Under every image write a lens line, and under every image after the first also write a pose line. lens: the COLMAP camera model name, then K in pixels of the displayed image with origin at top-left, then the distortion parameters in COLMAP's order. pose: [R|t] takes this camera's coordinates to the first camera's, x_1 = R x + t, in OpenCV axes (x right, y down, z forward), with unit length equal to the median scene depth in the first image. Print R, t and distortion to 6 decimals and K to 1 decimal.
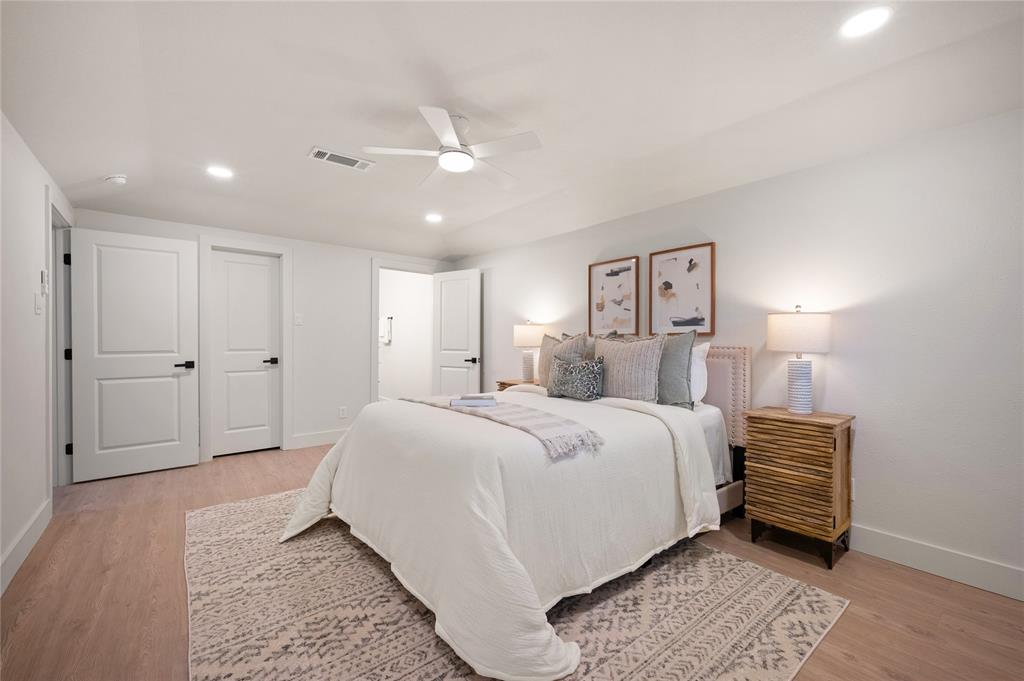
lens RADIAL K [[420.0, 0, 511.6], [0, 420.0, 343.1], [0, 0, 1]] dist [0.002161, -0.000190]
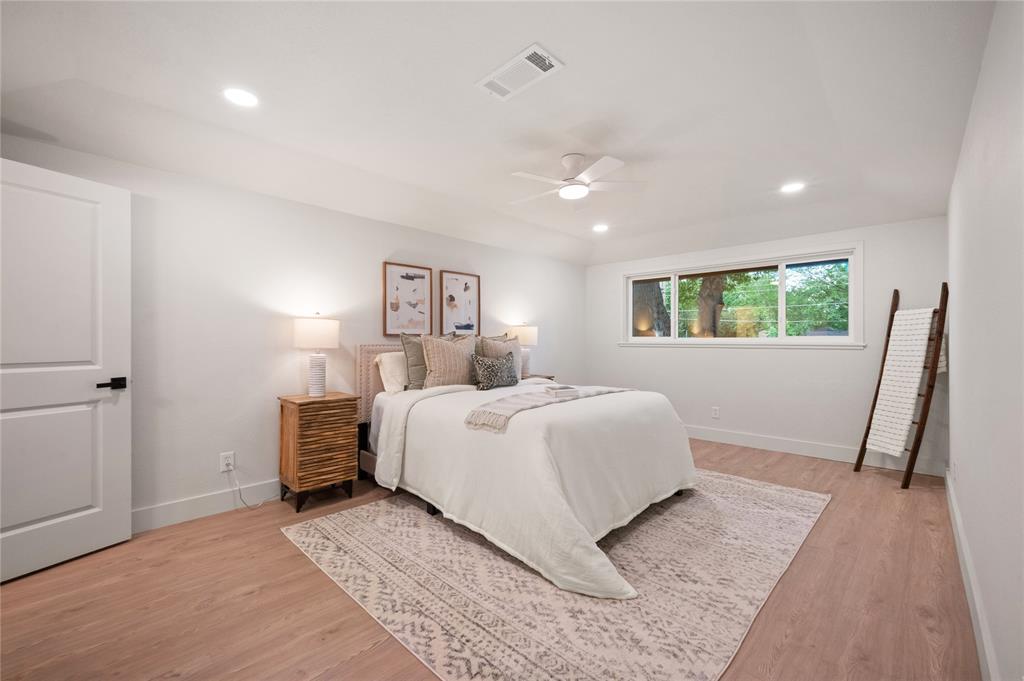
lens RADIAL K [[423.6, 0, 516.7], [0, 423.6, 336.1], [0, 0, 1]] dist [-0.000165, -0.000760]
pose [[-0.134824, 0.007136, 0.990844, -0.934515], [0.006156, 0.999961, -0.006364, -0.008076], [-0.990850, 0.005242, -0.134862, 0.946647]]
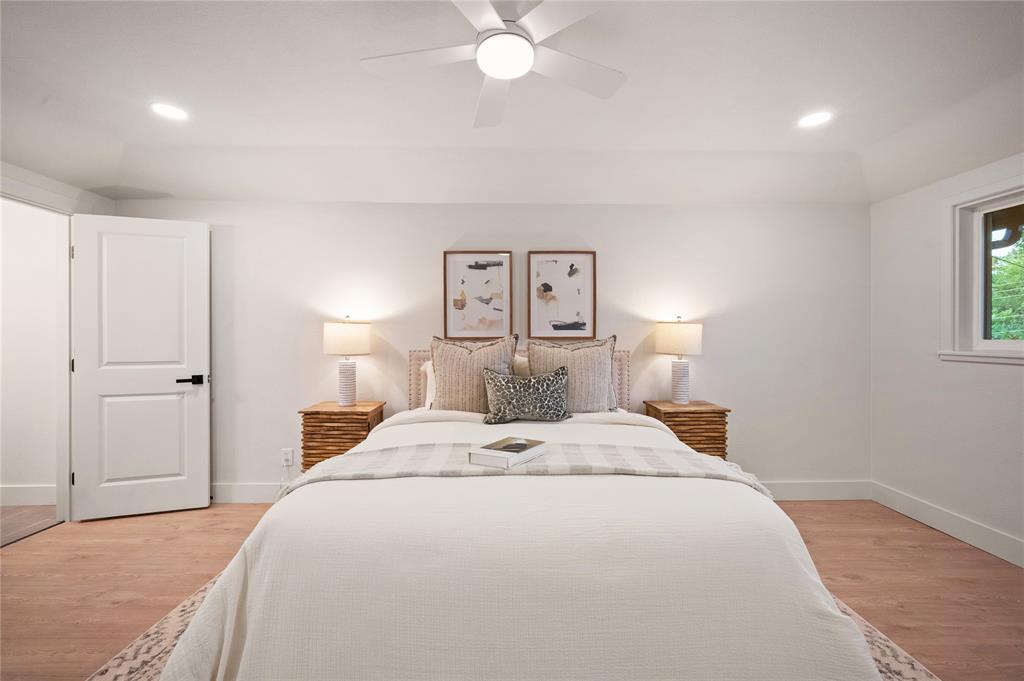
lens RADIAL K [[423.6, 0, 516.7], [0, 423.6, 336.1], [0, 0, 1]] dist [-0.000165, -0.000760]
pose [[0.614984, -0.002395, 0.788536, -0.424604], [0.005462, 0.999984, -0.001223, -0.023762], [-0.788521, 0.005059, 0.614987, 0.442401]]
